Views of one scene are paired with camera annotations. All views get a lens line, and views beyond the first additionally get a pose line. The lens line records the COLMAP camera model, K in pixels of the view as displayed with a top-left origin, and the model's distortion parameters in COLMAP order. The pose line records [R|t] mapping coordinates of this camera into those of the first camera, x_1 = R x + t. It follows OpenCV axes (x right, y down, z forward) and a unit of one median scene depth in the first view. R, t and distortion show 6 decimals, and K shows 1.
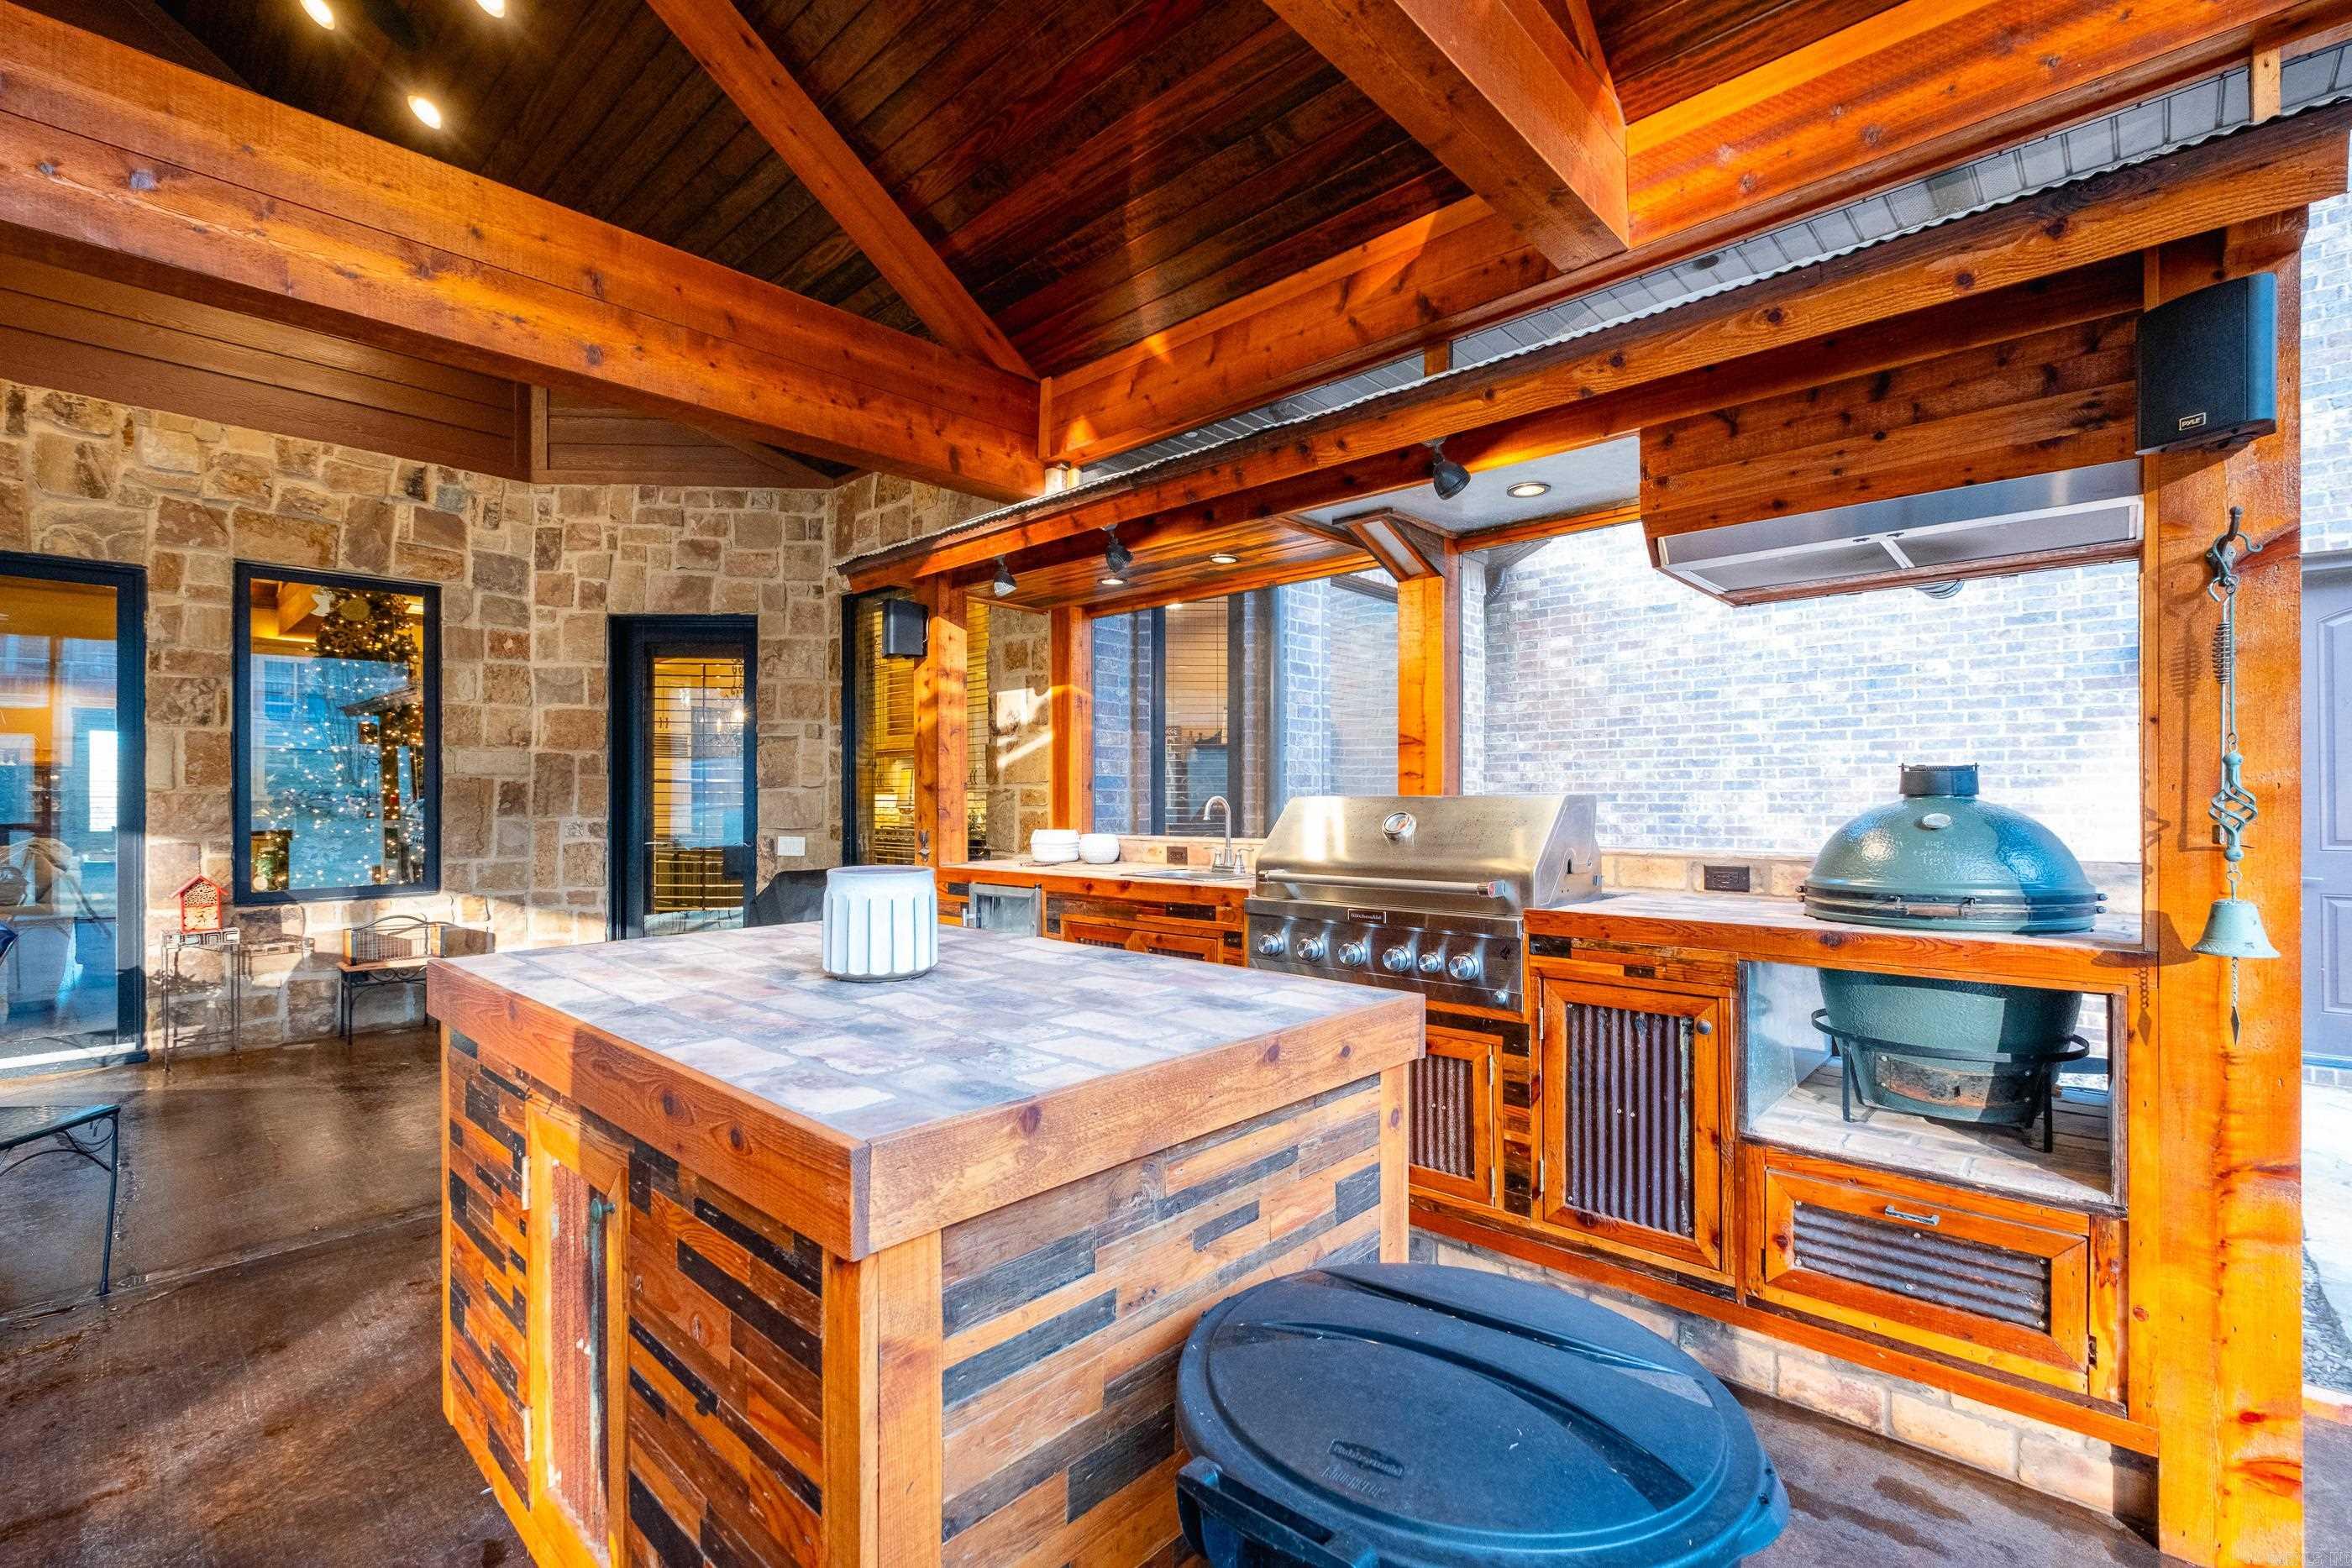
lens RADIAL K [[1017.0, 0, 1186.3], [0, 1017.0, 789.1], [0, 0, 1]] dist [0.000197, -0.002336]
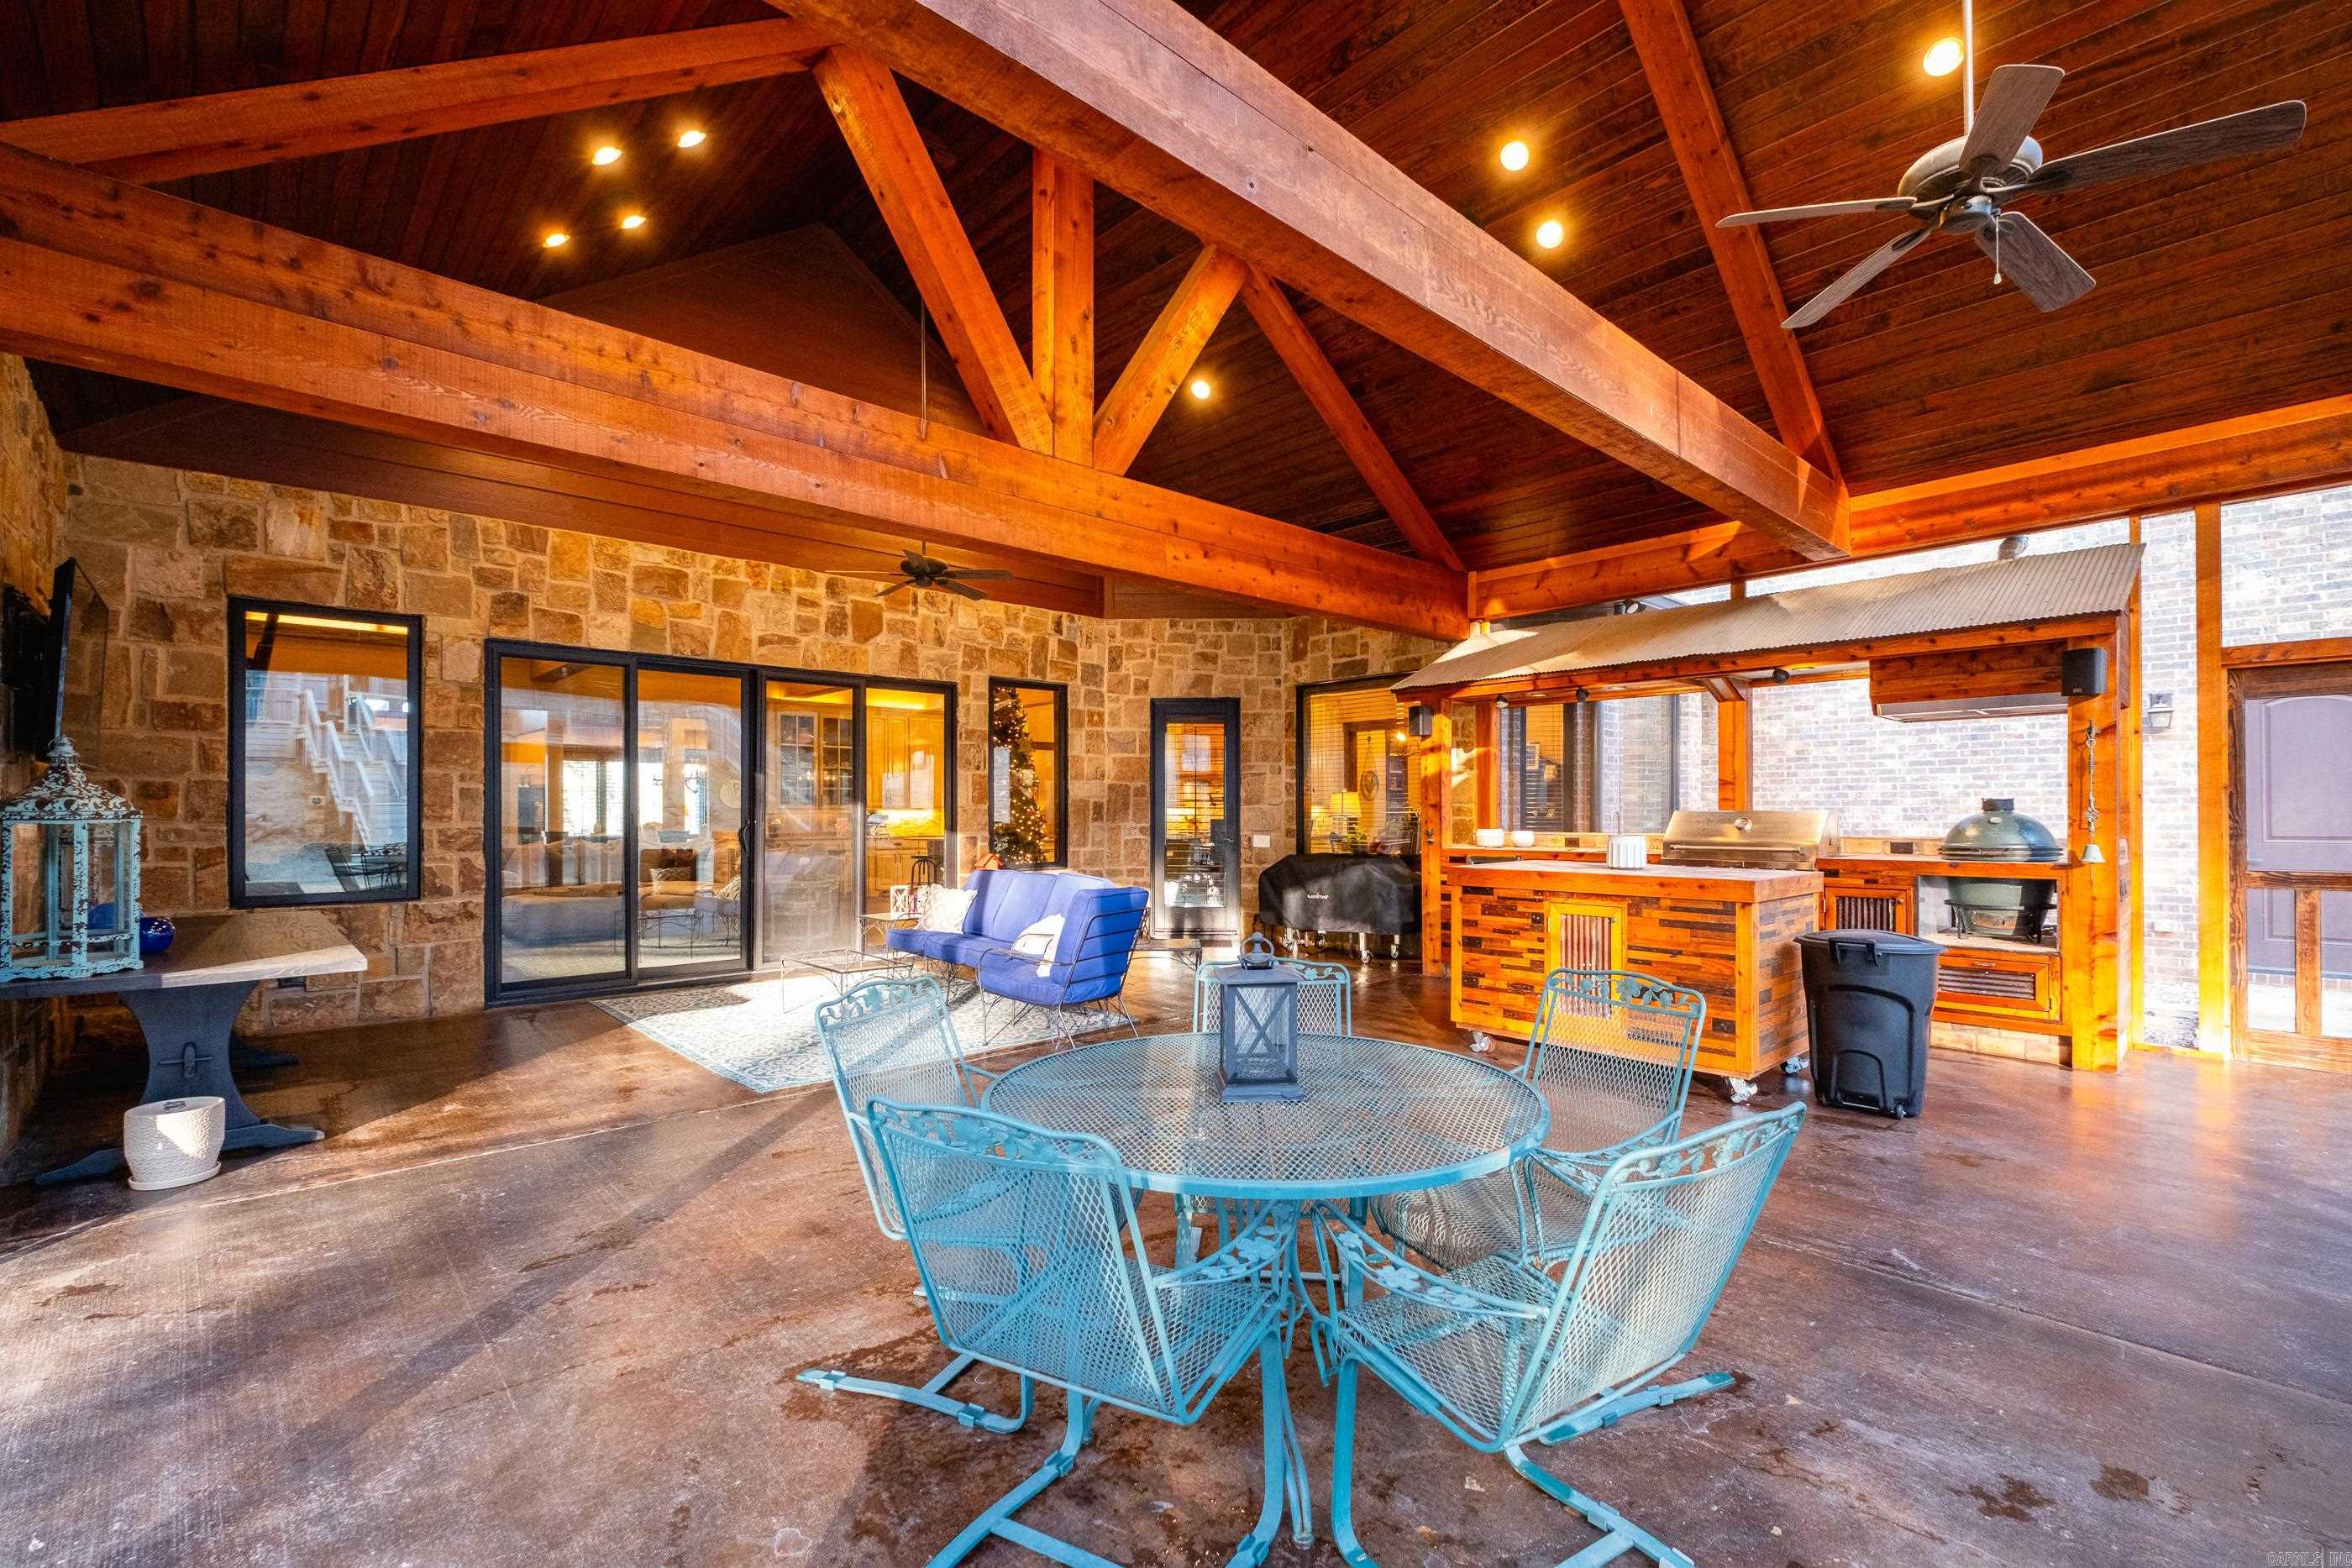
lens RADIAL K [[1017.0, 0, 1166.5], [0, 1017.0, 802.3], [0, 0, 1]] dist [0.000197, -0.002336]
pose [[0.996578, -0.000998, -0.082653, -0.462303], [0.001072, 0.999999, 0.000861, -0.007749], [0.082652, -0.000946, 0.996578, -0.702965]]
